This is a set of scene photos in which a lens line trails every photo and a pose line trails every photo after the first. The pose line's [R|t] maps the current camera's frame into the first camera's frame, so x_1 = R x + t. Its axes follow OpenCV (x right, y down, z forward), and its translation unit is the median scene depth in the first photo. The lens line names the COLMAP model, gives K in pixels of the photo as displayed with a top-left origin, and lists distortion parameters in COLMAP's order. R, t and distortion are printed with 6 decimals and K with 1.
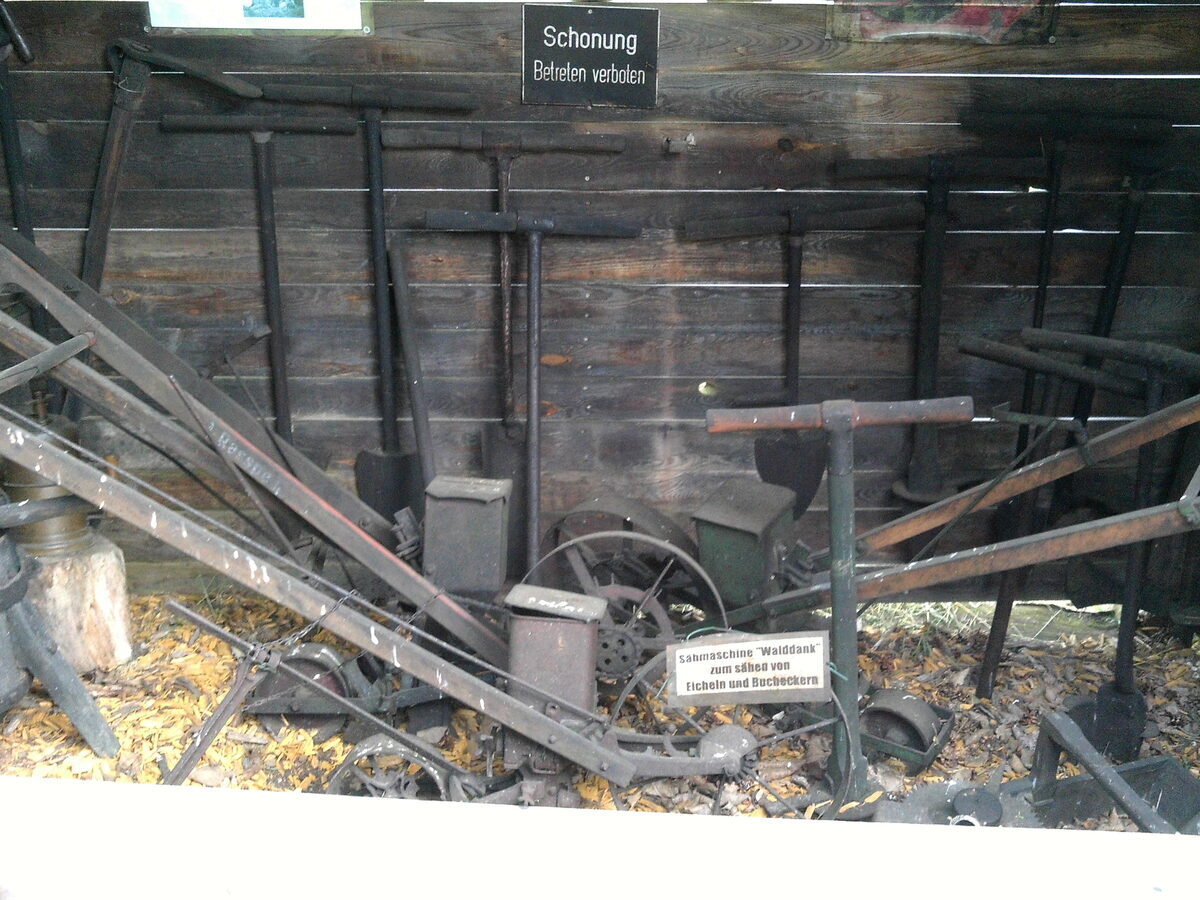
lens RADIAL K [[1398.5, 0, 672.9], [0, 1398.5, 447.9], [0, 0, 1]] dist [-0.051365, 0.042286]
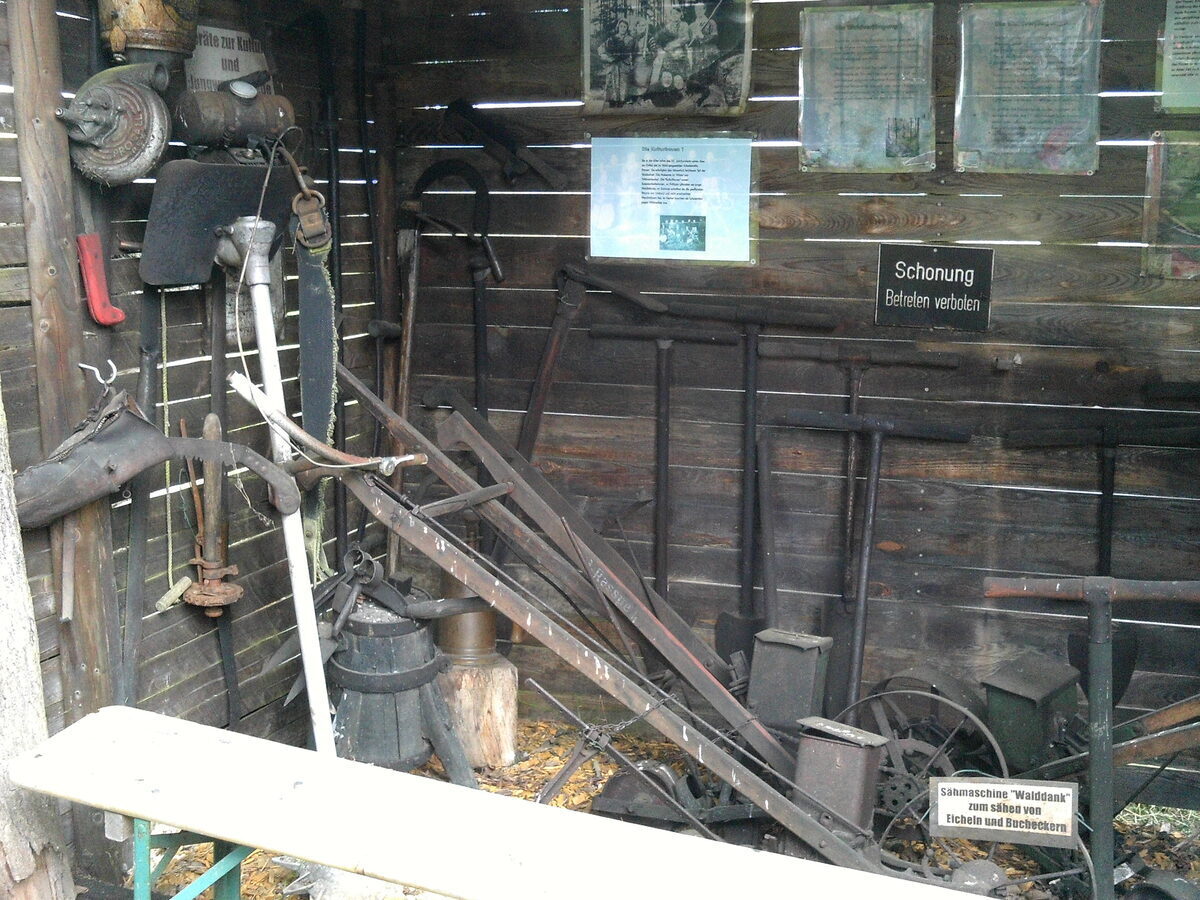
lens RADIAL K [[1398.5, 0, 672.9], [0, 1398.5, 447.9], [0, 0, 1]] dist [-0.051365, 0.042286]
pose [[0.945450, 0.057069, -0.320730, 0.116385], [-0.114456, 0.979961, -0.163025, 0.069381], [0.304999, 0.190841, 0.933035, -0.142190]]
